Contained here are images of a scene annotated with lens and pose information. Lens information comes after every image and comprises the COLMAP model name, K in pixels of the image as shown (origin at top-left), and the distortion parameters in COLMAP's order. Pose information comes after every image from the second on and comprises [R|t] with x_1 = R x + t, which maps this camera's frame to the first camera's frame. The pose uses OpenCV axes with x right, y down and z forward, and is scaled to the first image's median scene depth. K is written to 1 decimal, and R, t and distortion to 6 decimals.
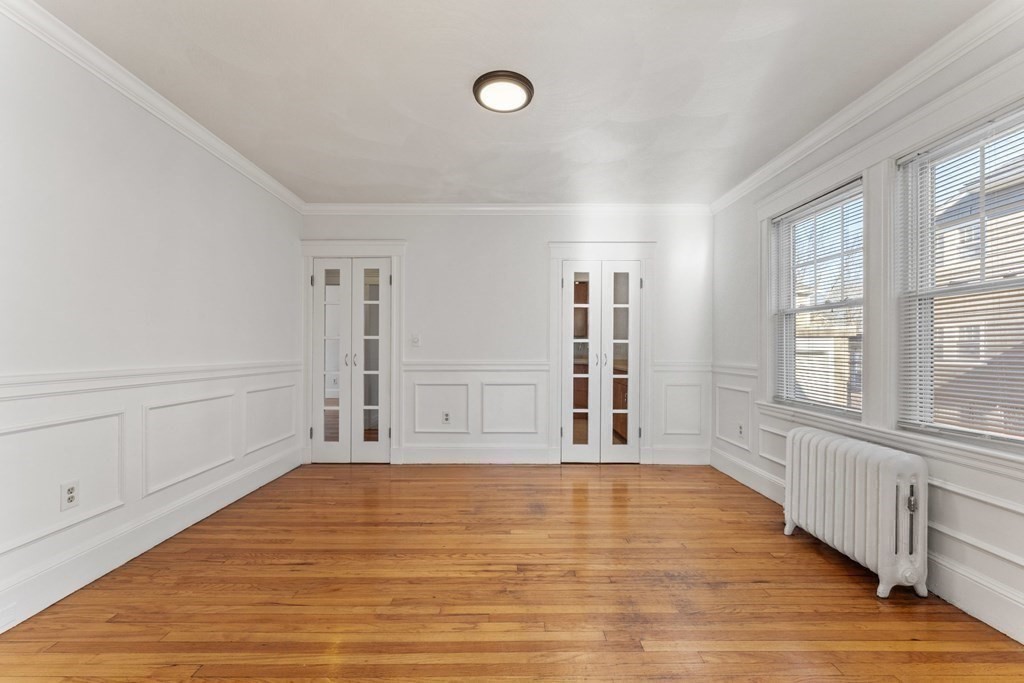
lens RADIAL K [[417.8, 0, 506.8], [0, 417.8, 346.7], [0, 0, 1]] dist [-0.000399, 0.000045]
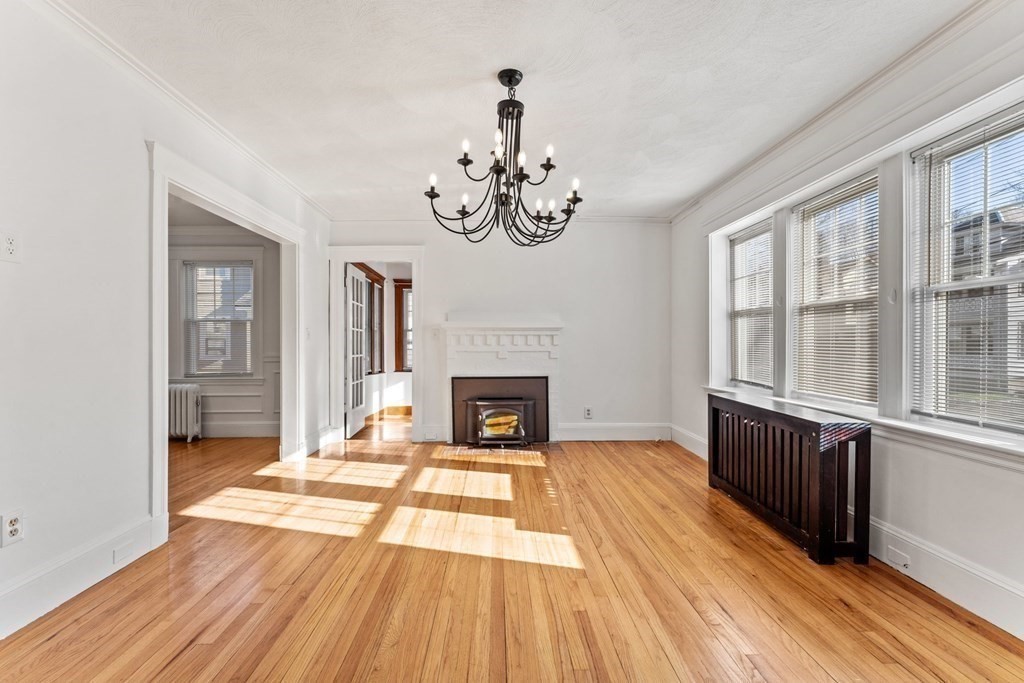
lens RADIAL K [[425.3, 0, 511.5], [0, 425.3, 344.2], [0, 0, 1]] dist [0.000217, 0.000420]
pose [[-0.022435, -0.008169, 0.999715, -1.519079], [-0.000388, 0.999967, 0.008163, -0.010225], [-0.999748, -0.000205, -0.022437, -0.787244]]
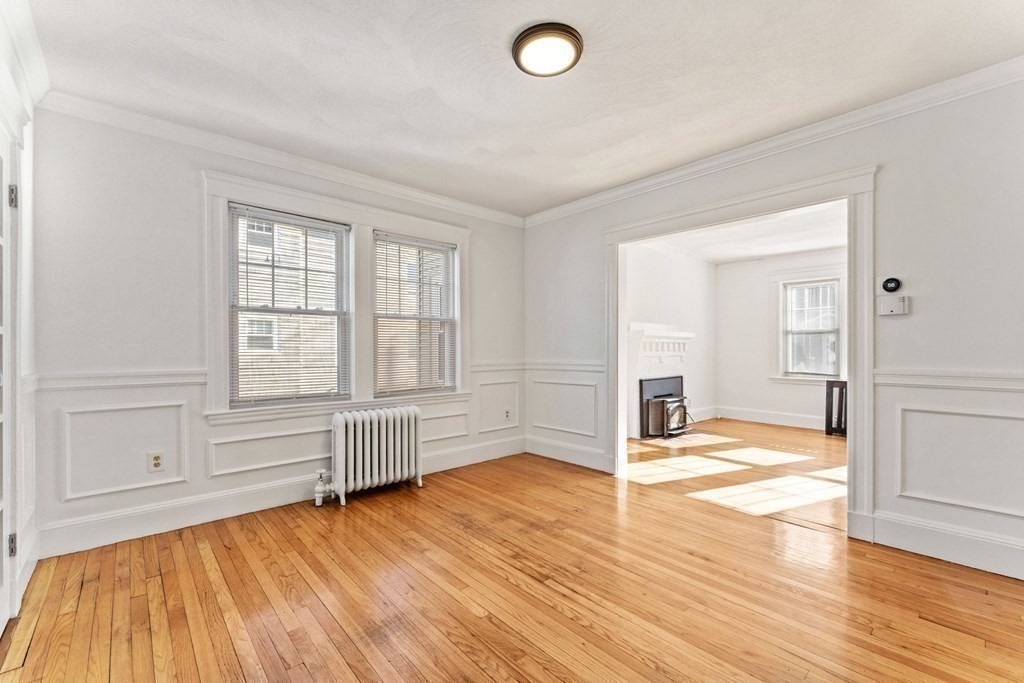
lens RADIAL K [[433.5, 0, 507.5], [0, 433.5, 345.5], [0, 0, 1]] dist [-0.001291, -0.000062]
pose [[-0.662471, 0.000796, 0.749087, -0.672861], [-0.005959, 0.999962, -0.006333, 0.002102], [-0.749064, -0.008659, -0.662442, 1.768894]]
